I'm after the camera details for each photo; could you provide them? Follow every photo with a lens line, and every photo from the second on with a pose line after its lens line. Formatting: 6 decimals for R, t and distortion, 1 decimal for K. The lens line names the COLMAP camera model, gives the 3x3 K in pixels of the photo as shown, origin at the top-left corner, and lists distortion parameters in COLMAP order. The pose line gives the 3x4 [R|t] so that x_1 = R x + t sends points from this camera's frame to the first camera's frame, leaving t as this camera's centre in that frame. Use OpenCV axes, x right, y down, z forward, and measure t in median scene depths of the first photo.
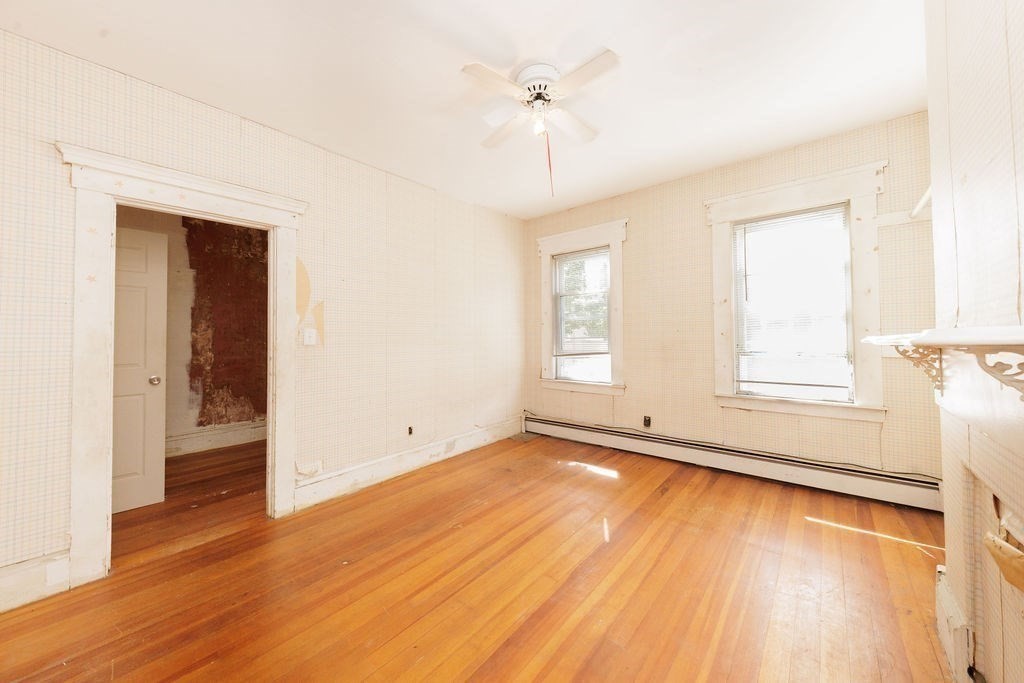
lens RADIAL K [[350.7, 0, 504.0], [0, 350.7, 335.0], [0, 0, 1]] dist [0.002589, 0.000013]
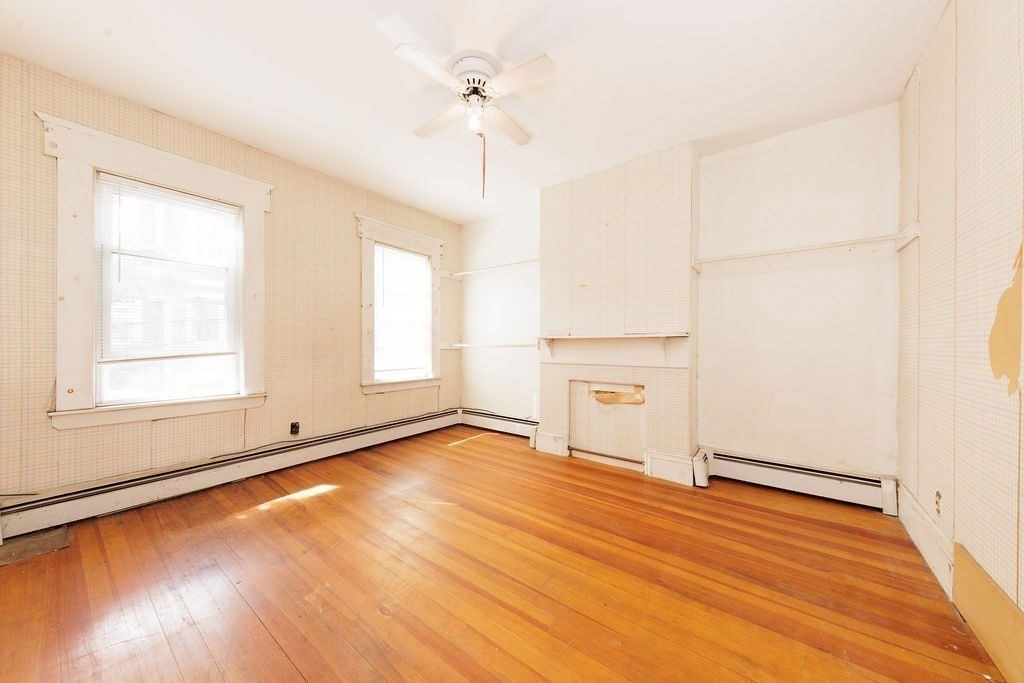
lens RADIAL K [[350.7, 0, 503.8], [0, 350.7, 344.4], [0, 0, 1]] dist [0.002589, 0.000013]
pose [[-0.040808, 0.002717, 0.999163, -0.554009], [-0.017589, 0.999839, -0.003437, 0.031104], [-0.999012, -0.017715, -0.040753, 0.565400]]
